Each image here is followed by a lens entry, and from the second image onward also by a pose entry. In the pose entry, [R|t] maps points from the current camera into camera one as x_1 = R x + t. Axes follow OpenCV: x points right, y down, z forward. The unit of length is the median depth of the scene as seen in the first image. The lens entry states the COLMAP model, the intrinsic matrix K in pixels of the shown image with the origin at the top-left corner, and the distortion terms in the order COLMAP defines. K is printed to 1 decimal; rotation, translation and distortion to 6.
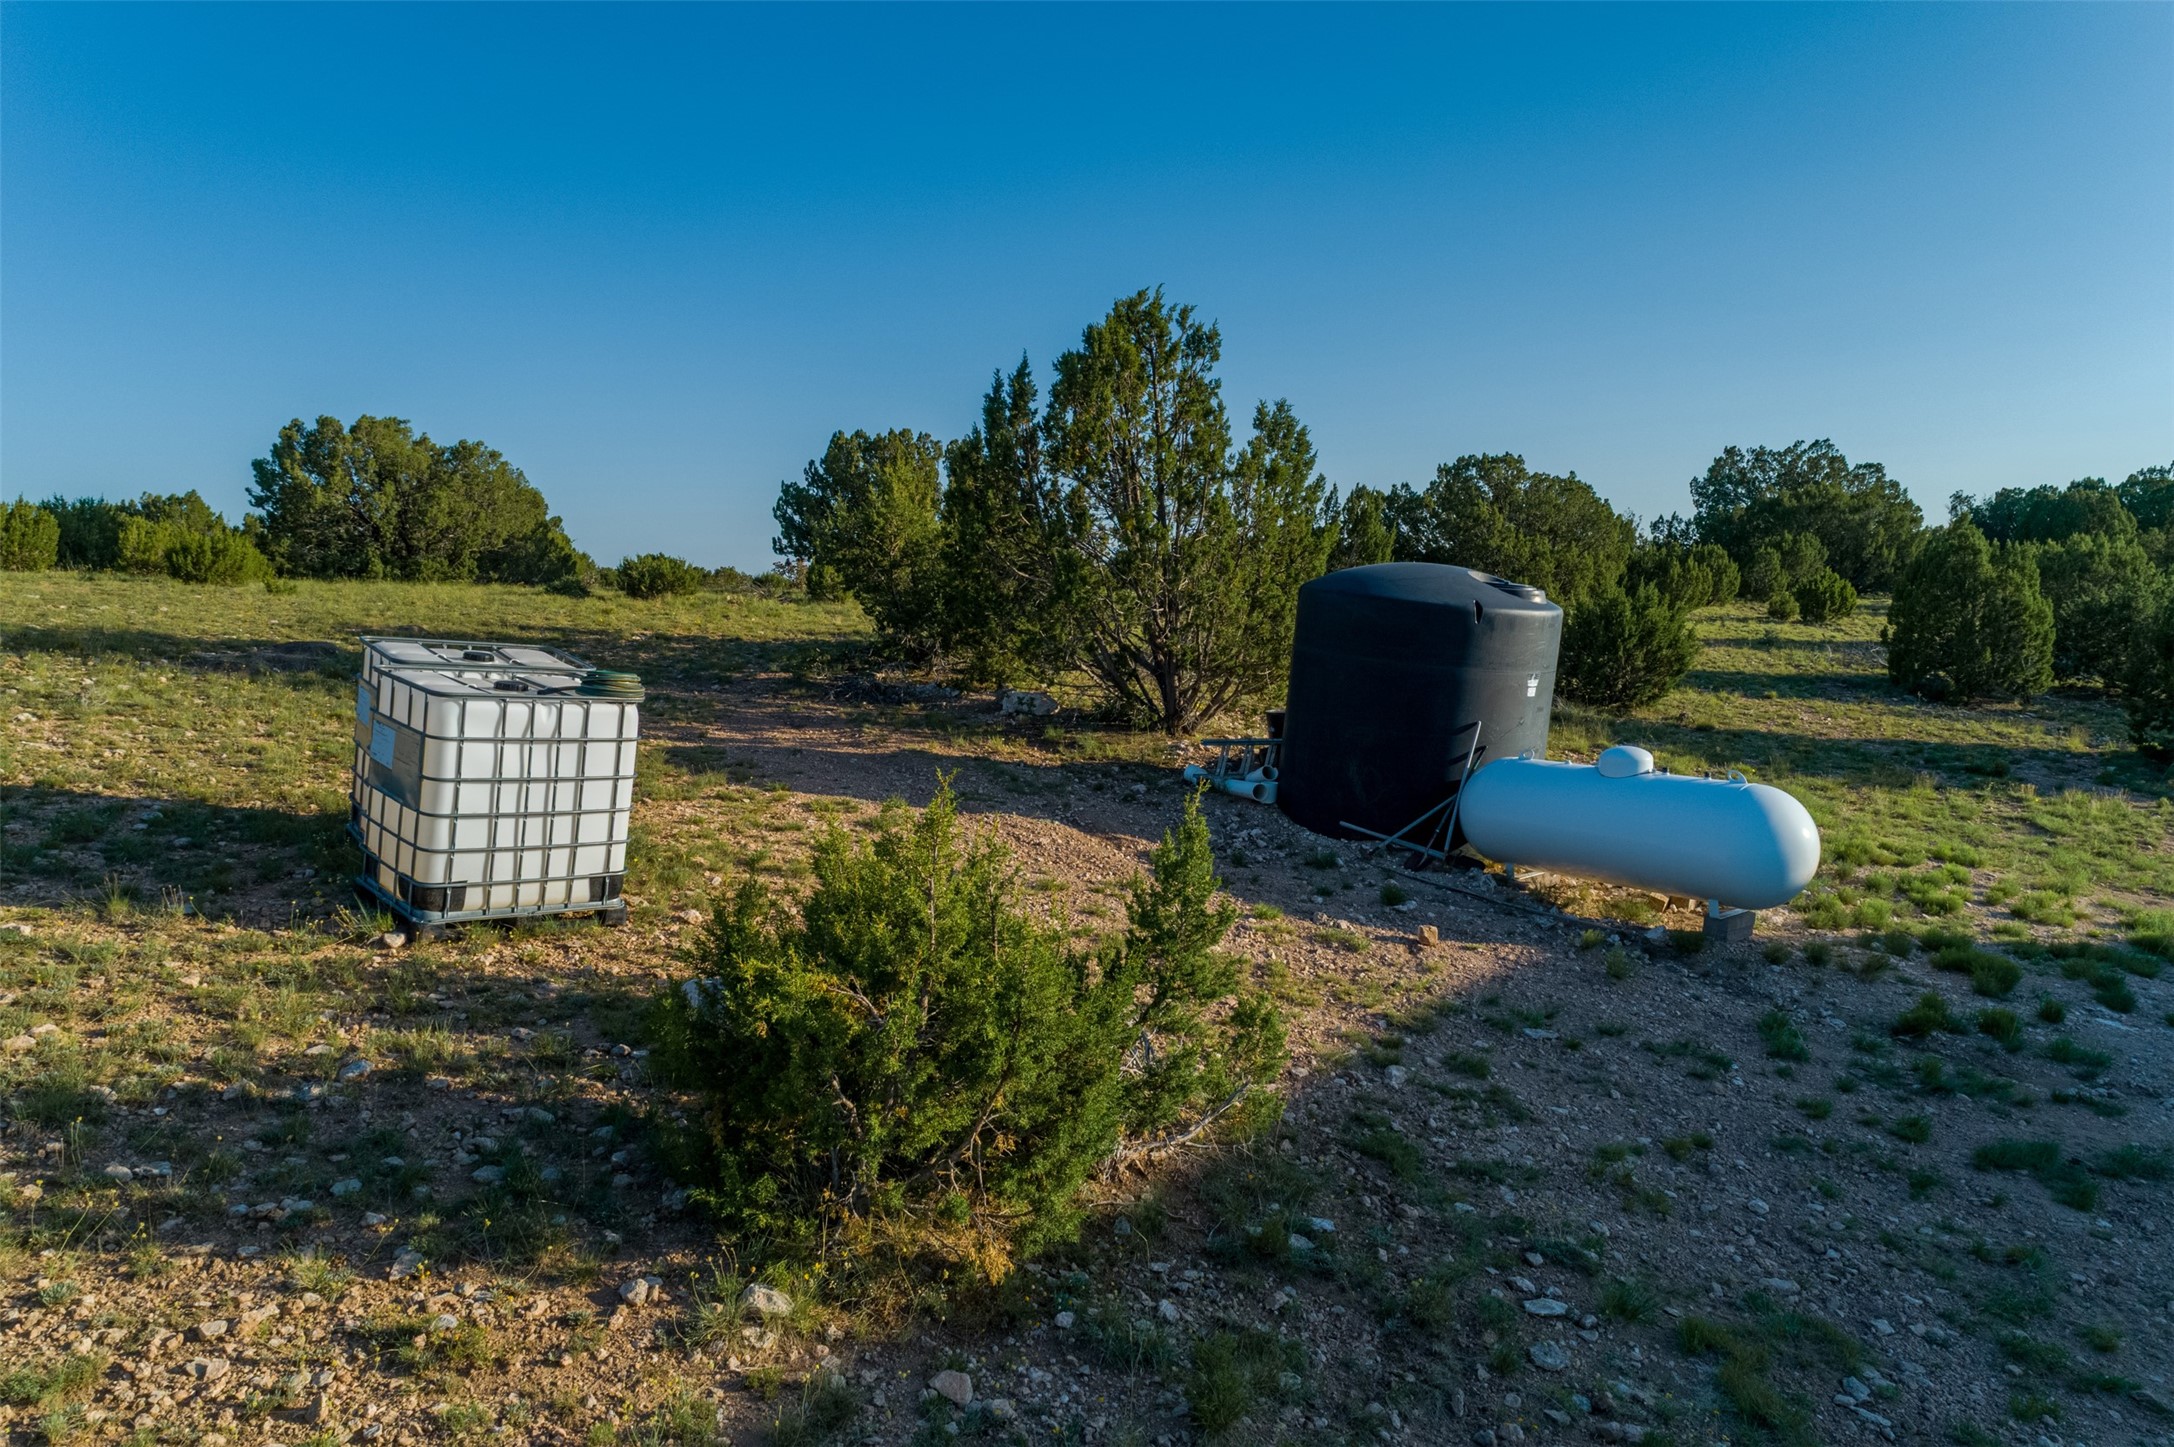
lens RADIAL K [[1446.0, 0, 1094.3], [0, 1446.0, 717.2], [0, 0, 1]] dist [0.023399, 0.007128]
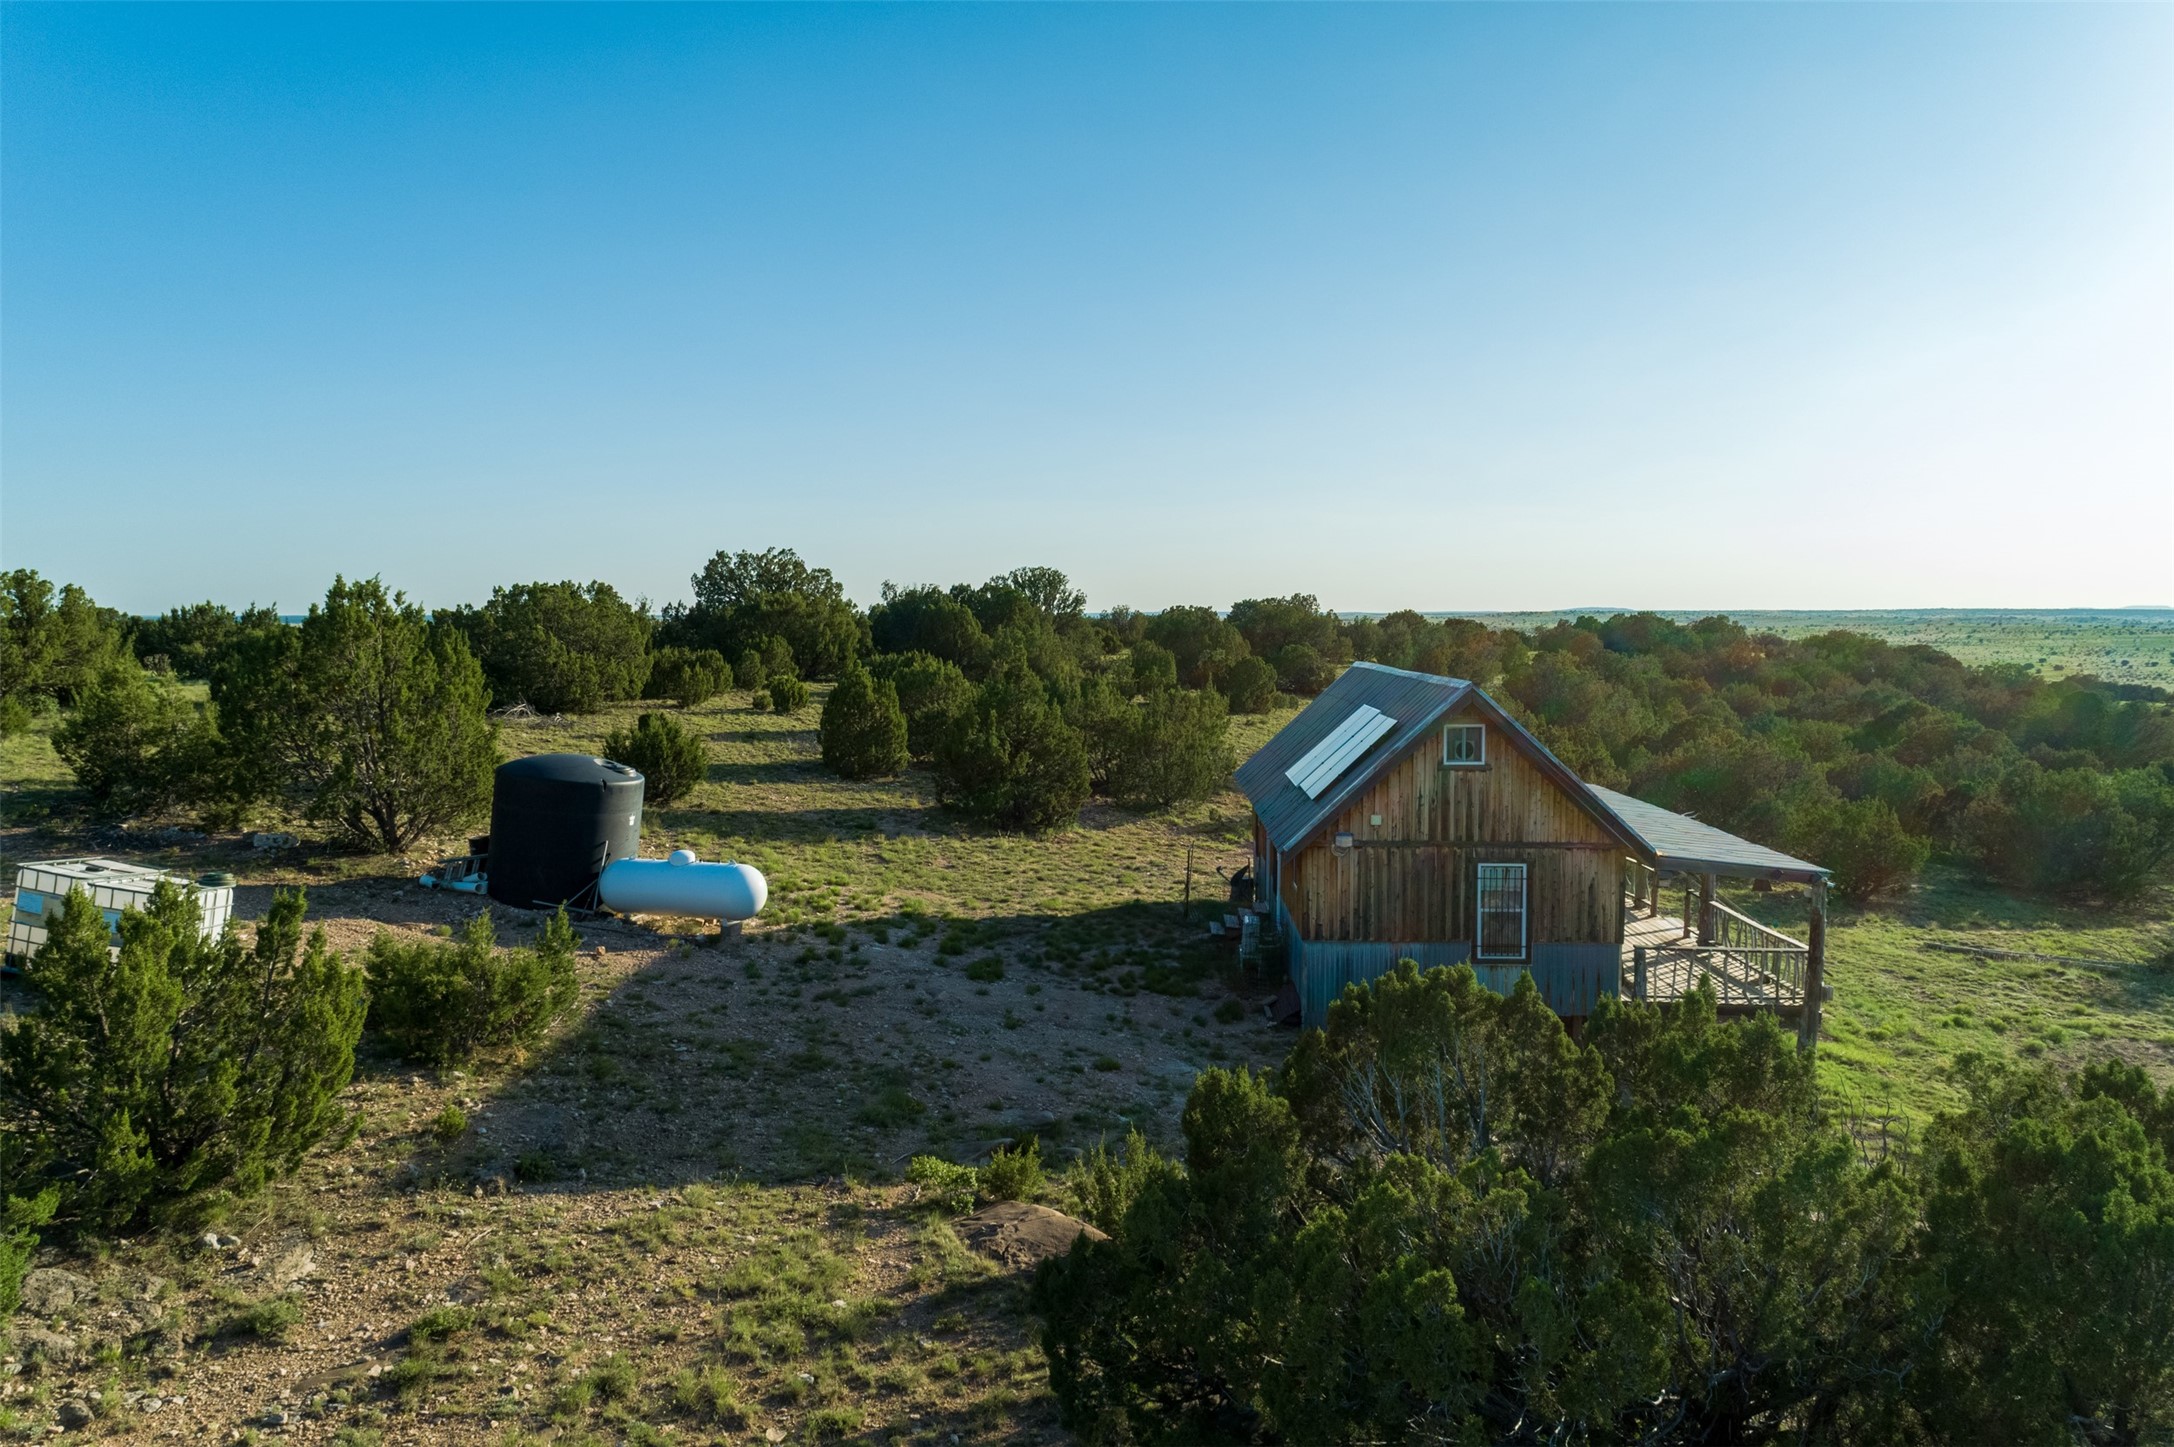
lens RADIAL K [[1446.0, 0, 1094.3], [0, 1446.0, 717.2], [0, 0, 1]] dist [0.023399, 0.007128]
pose [[0.790473, -0.033798, 0.611563, -0.314753], [0.047147, 0.998871, -0.005737, -0.094877], [-0.610679, 0.033369, 0.791175, -0.739892]]
